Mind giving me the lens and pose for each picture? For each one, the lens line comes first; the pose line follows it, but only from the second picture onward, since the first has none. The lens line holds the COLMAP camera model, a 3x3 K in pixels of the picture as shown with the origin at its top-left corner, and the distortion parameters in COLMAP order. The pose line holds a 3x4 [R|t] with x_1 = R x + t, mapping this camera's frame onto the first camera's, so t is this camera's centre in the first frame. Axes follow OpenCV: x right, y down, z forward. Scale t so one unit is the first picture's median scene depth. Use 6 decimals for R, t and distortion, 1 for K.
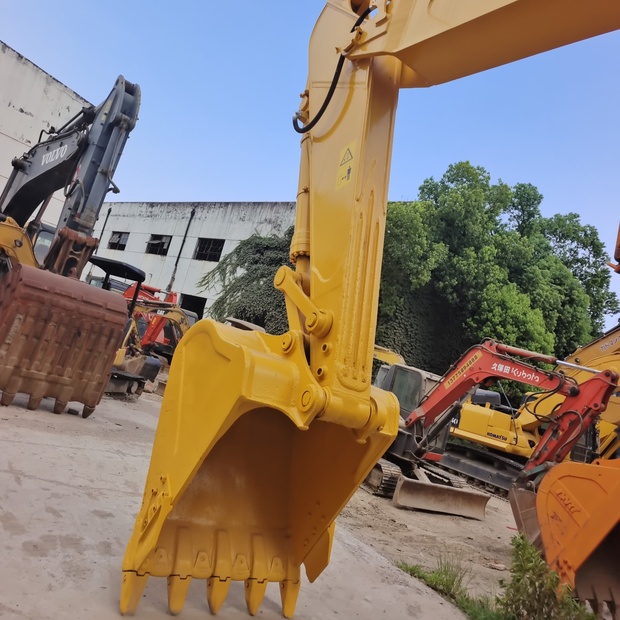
lens RADIAL K [[548.2, 0, 322.7], [0, 548.2, 309.5], [0, 0, 1]] dist [0.008249, -0.015078]
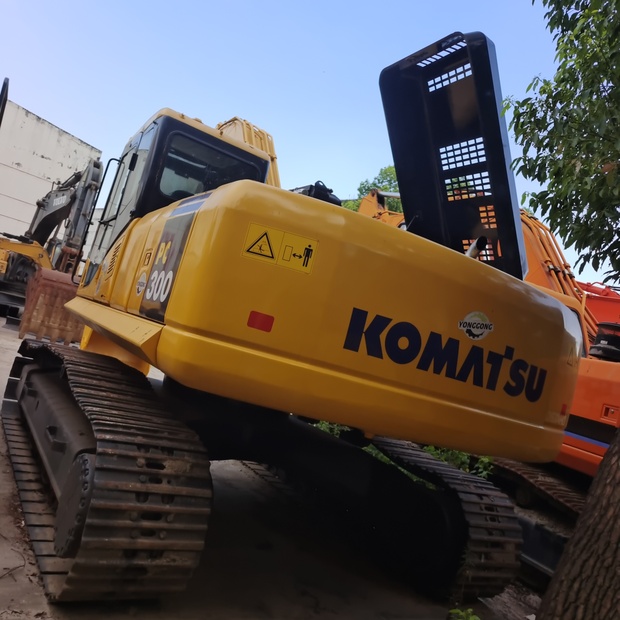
lens RADIAL K [[548.2, 0, 322.7], [0, 548.2, 309.5], [0, 0, 1]] dist [0.008249, -0.015078]
pose [[0.997385, -0.042966, -0.058113, 0.451766], [0.044455, 0.998709, 0.024590, 0.050304], [0.056982, -0.027109, 0.998007, -0.726343]]
